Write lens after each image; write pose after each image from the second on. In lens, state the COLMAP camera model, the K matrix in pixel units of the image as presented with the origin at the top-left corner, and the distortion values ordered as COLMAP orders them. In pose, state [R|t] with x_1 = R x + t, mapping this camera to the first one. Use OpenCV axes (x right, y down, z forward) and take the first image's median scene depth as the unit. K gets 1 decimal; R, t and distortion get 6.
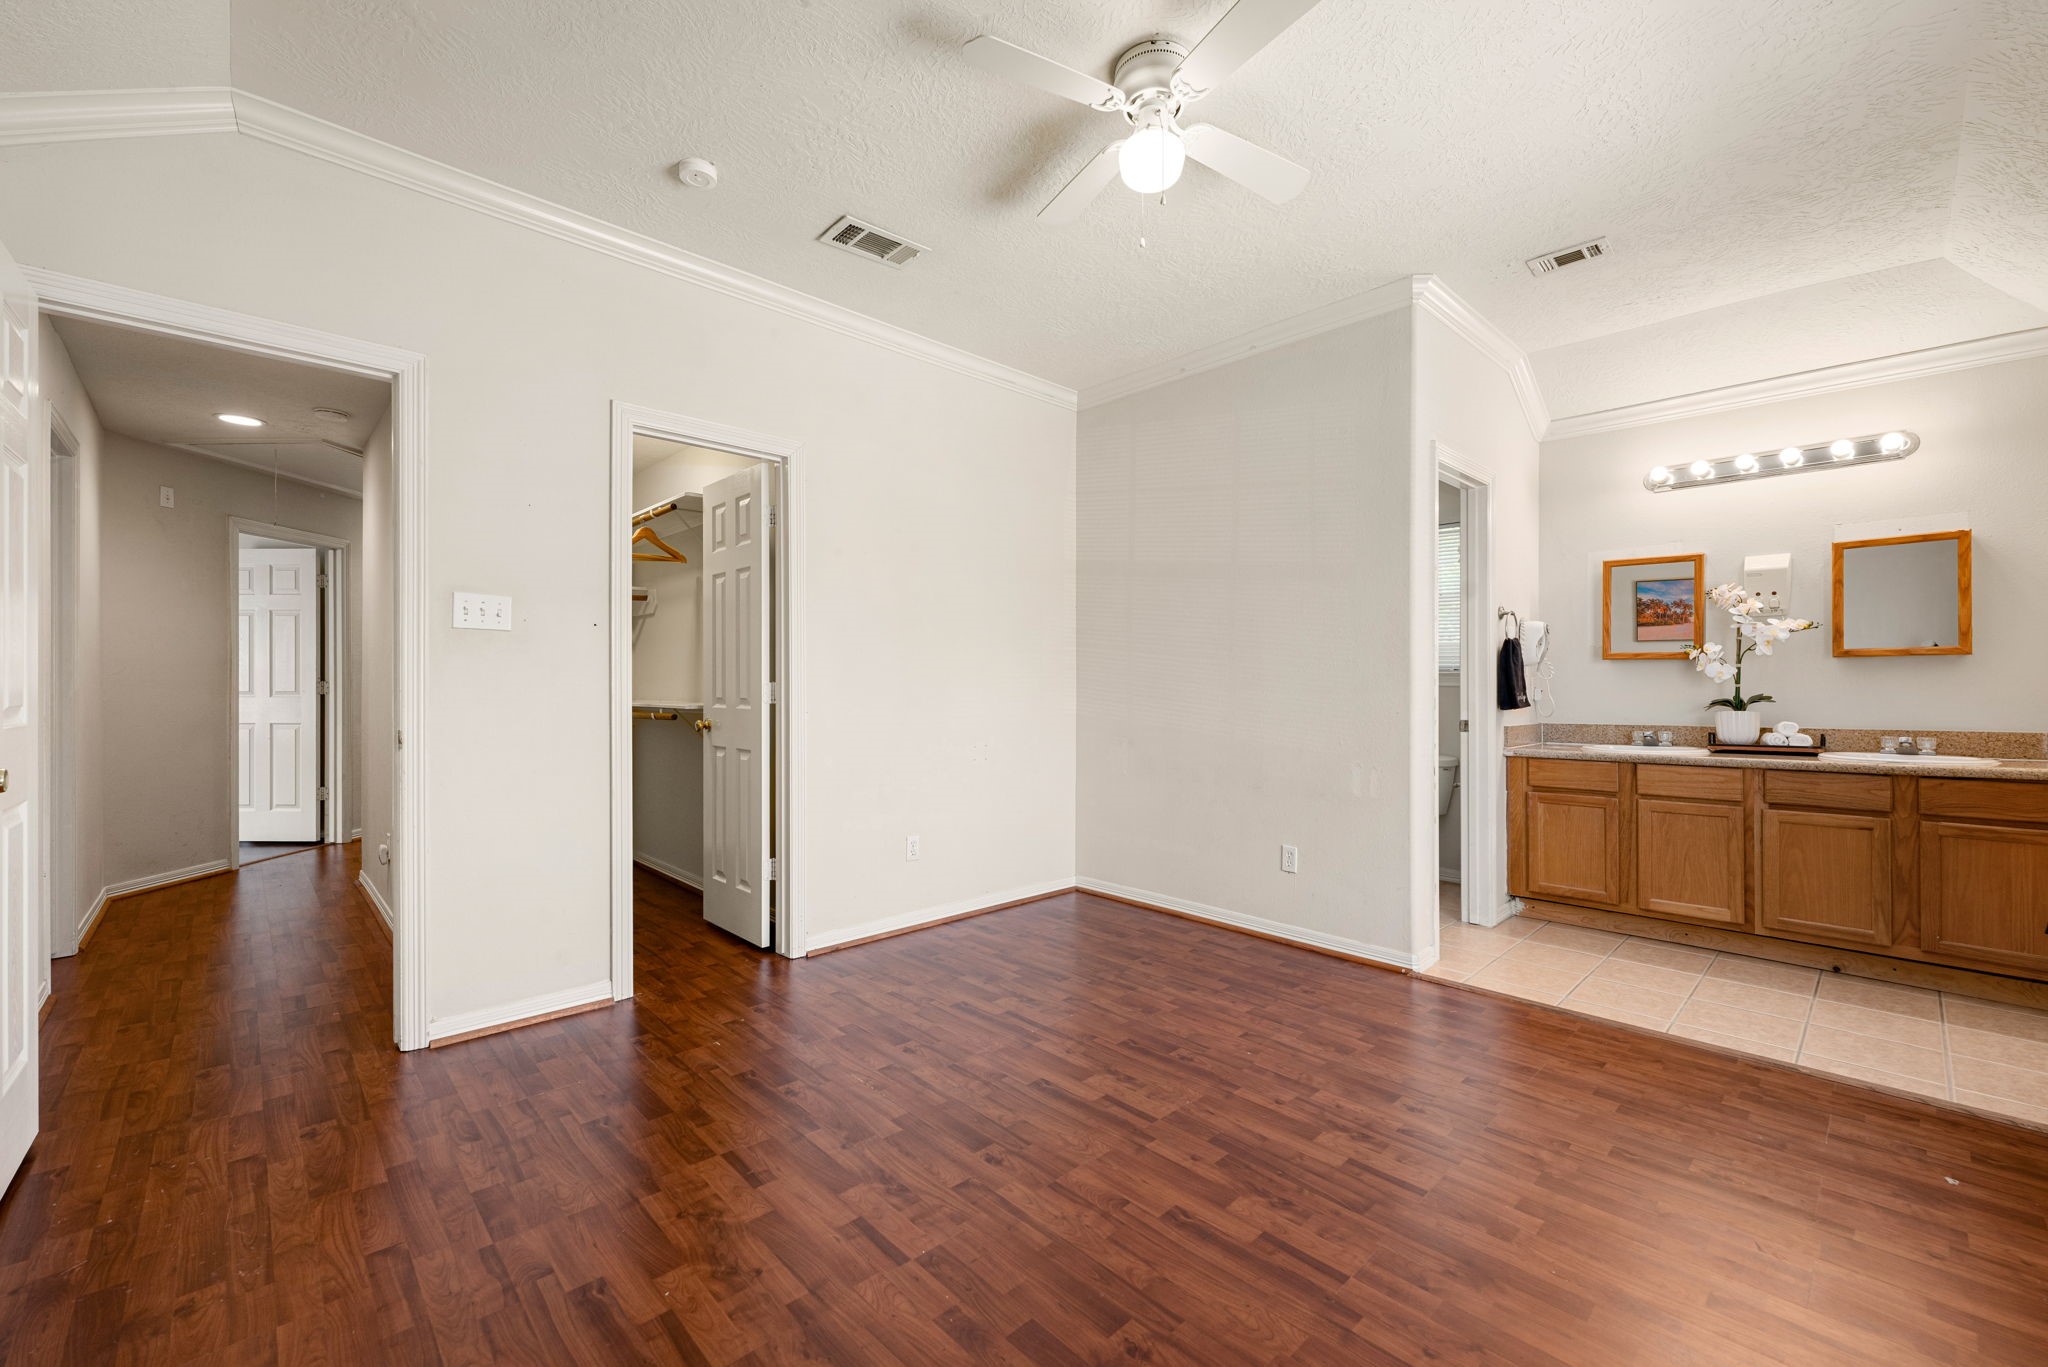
lens RADIAL K [[837.5, 0, 1023.2], [0, 837.5, 687.9], [0, 0, 1]] dist [-0.004137, -0.000223]
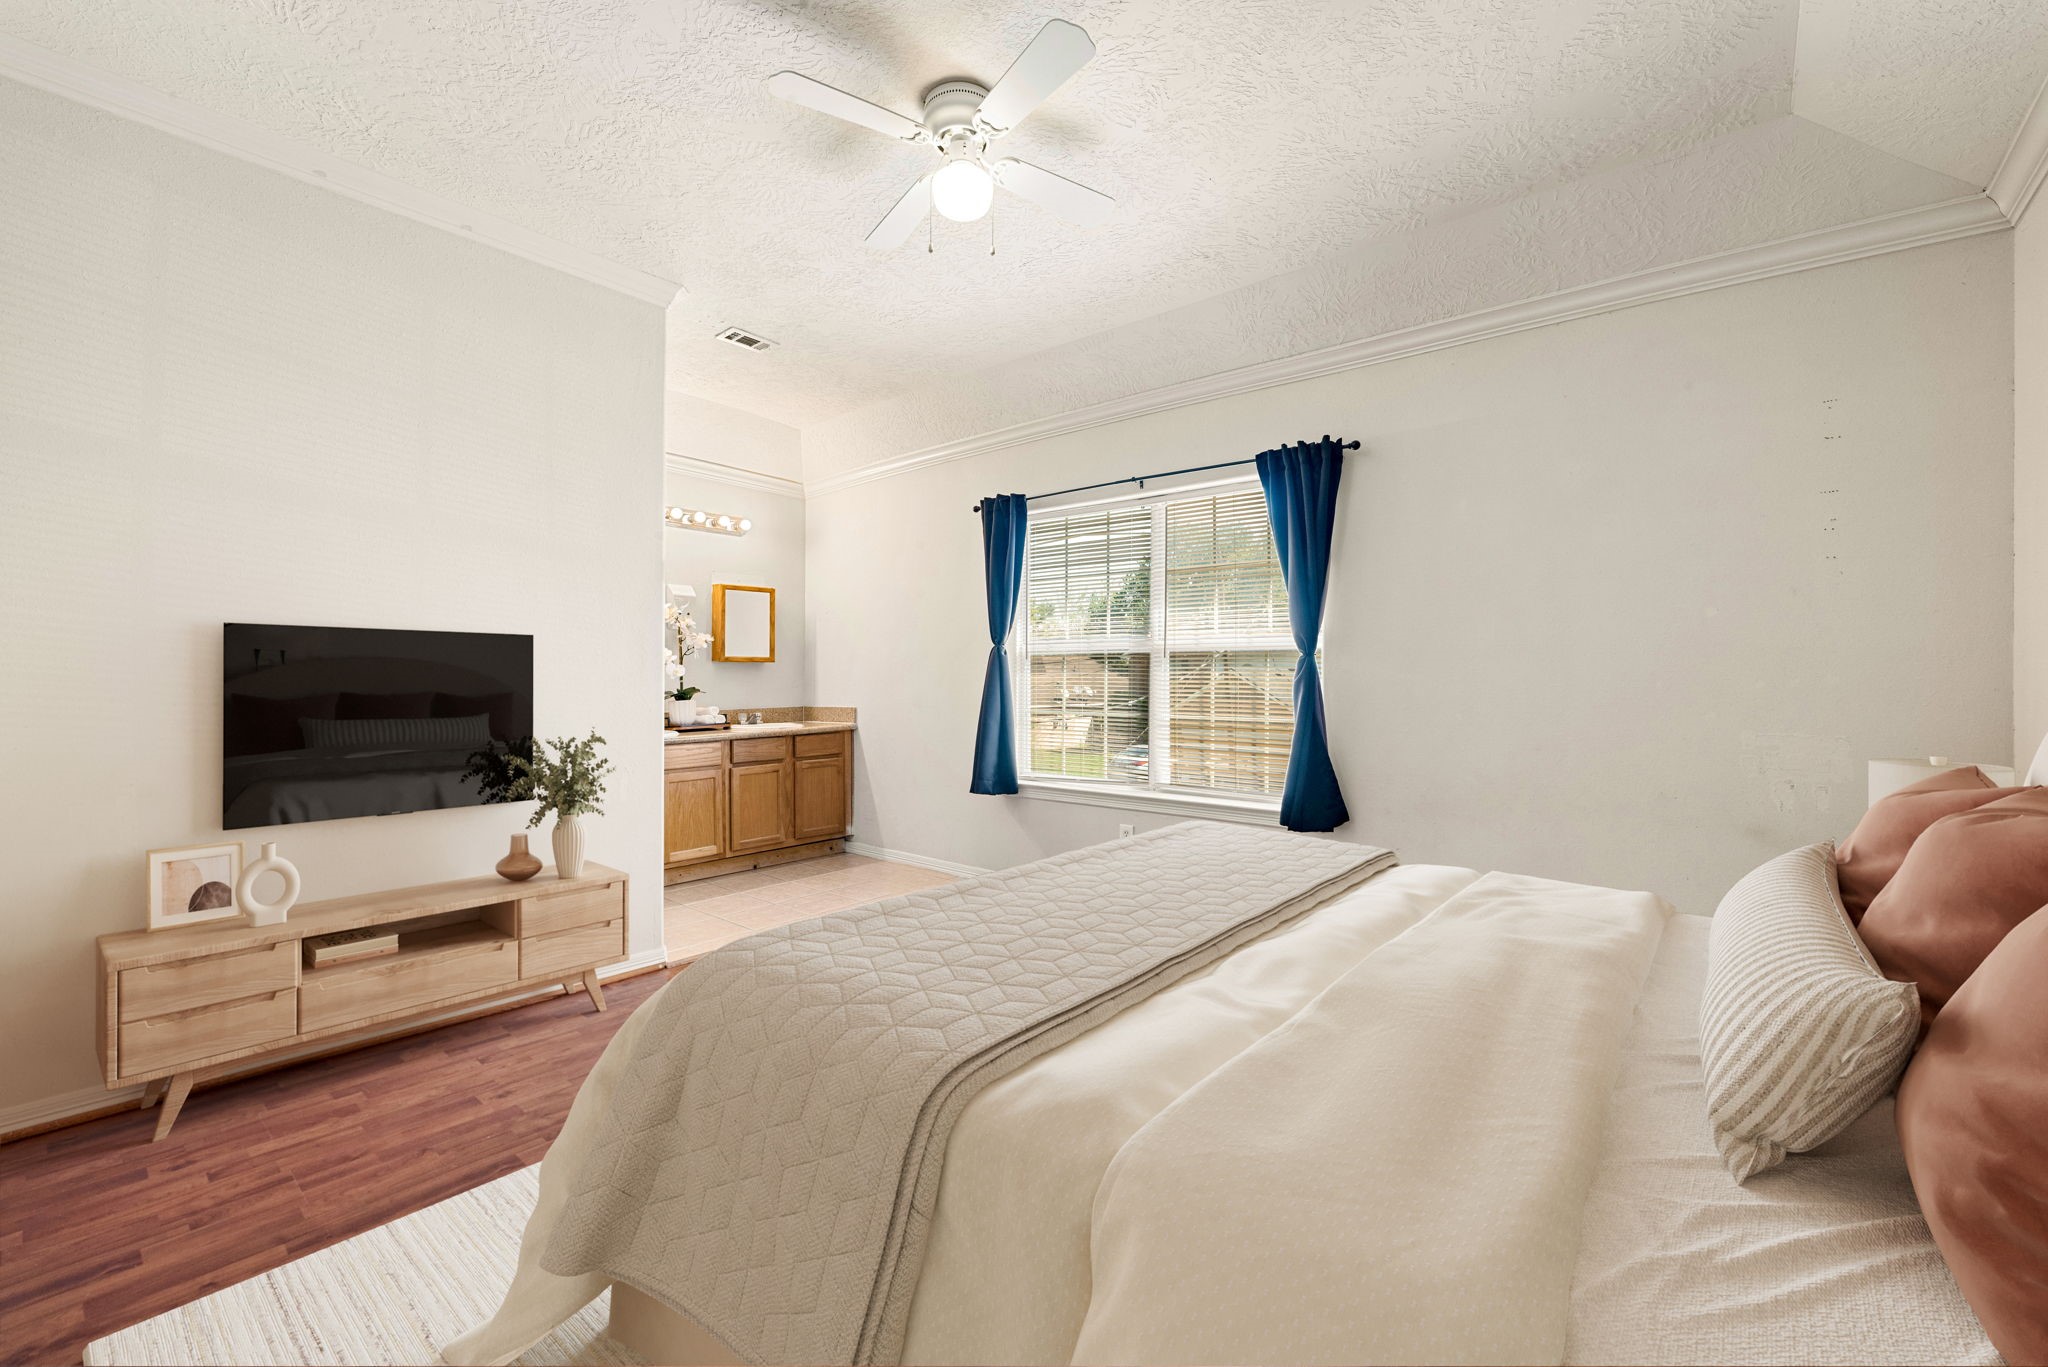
lens RADIAL K [[837.5, 0, 1023.8], [0, 837.5, 673.8], [0, 0, 1]] dist [-0.004137, -0.000223]
pose [[-0.119377, 0.005122, 0.992836, -0.576949], [0.003669, 0.999982, -0.004717, -0.006719], [-0.992842, 0.003079, -0.119394, 0.661754]]
